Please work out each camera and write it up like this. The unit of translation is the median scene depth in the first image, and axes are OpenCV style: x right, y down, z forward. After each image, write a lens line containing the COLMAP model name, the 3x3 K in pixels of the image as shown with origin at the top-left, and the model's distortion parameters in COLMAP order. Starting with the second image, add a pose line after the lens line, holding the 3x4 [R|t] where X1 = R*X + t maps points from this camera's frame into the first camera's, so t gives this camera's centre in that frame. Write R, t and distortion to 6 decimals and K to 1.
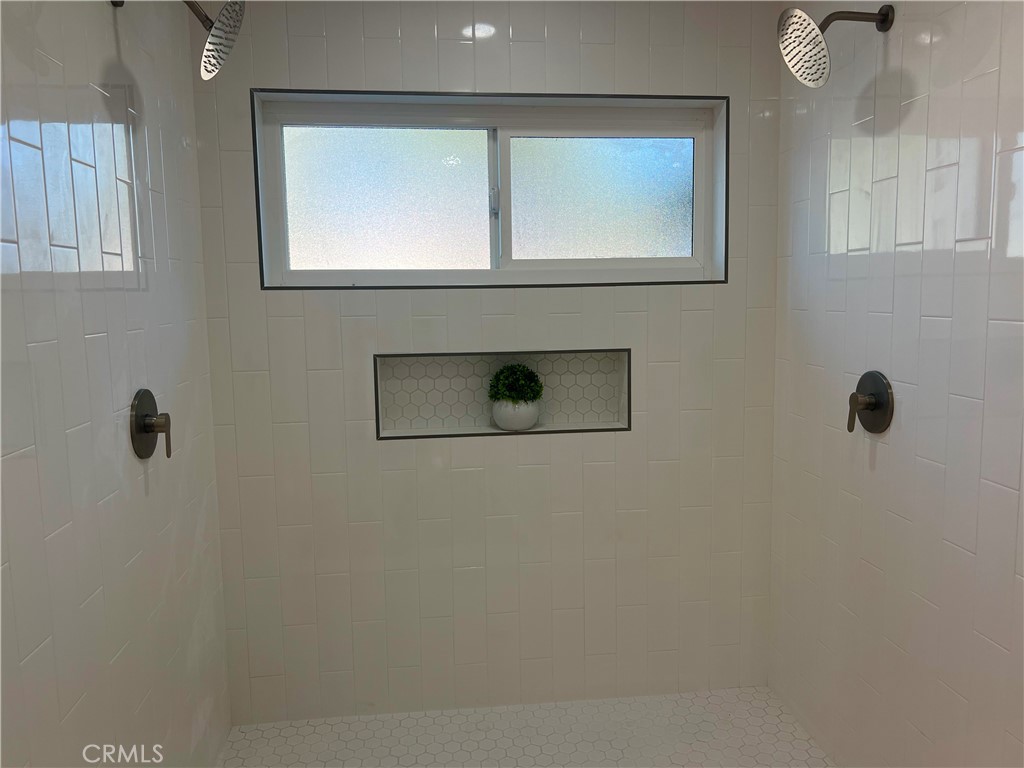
lens RADIAL K [[766.2, 0, 513.7], [0, 766.2, 381.0], [0, 0, 1]] dist [0.053275, -0.064059]
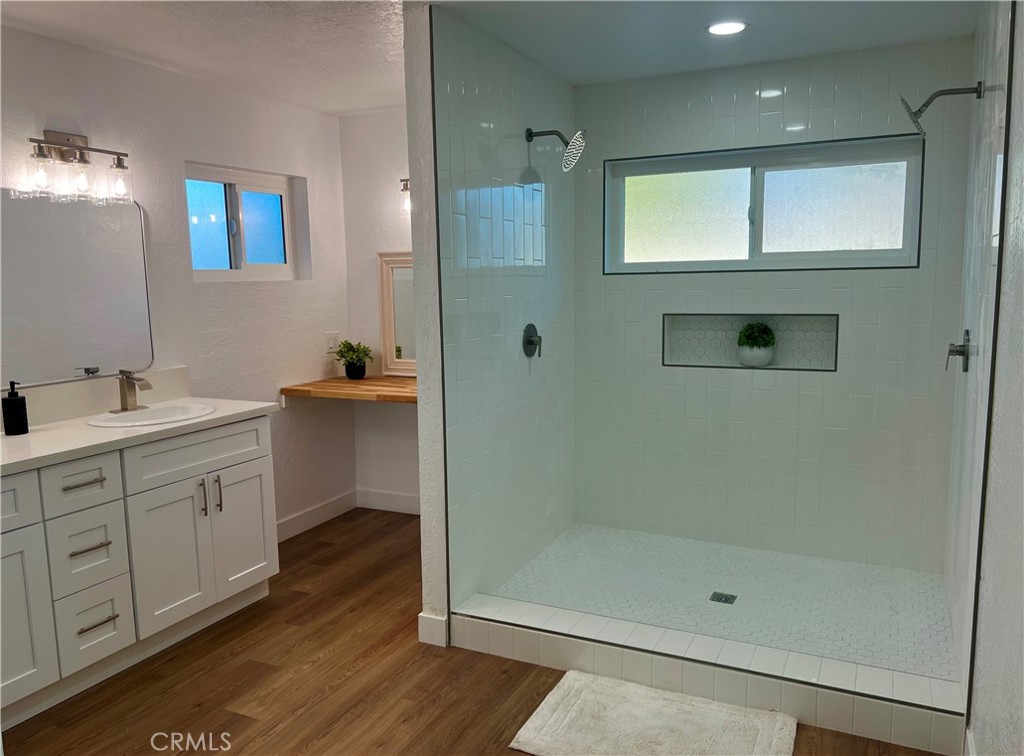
lens RADIAL K [[766.2, 0, 508.1], [0, 766.2, 382.7], [0, 0, 1]] dist [0.053275, -0.064059]
pose [[0.839419, 0.073416, -0.538503, 0.420472], [-0.059680, 0.997294, 0.042935, 0.060252], [0.540198, -0.003902, 0.841529, -0.548979]]
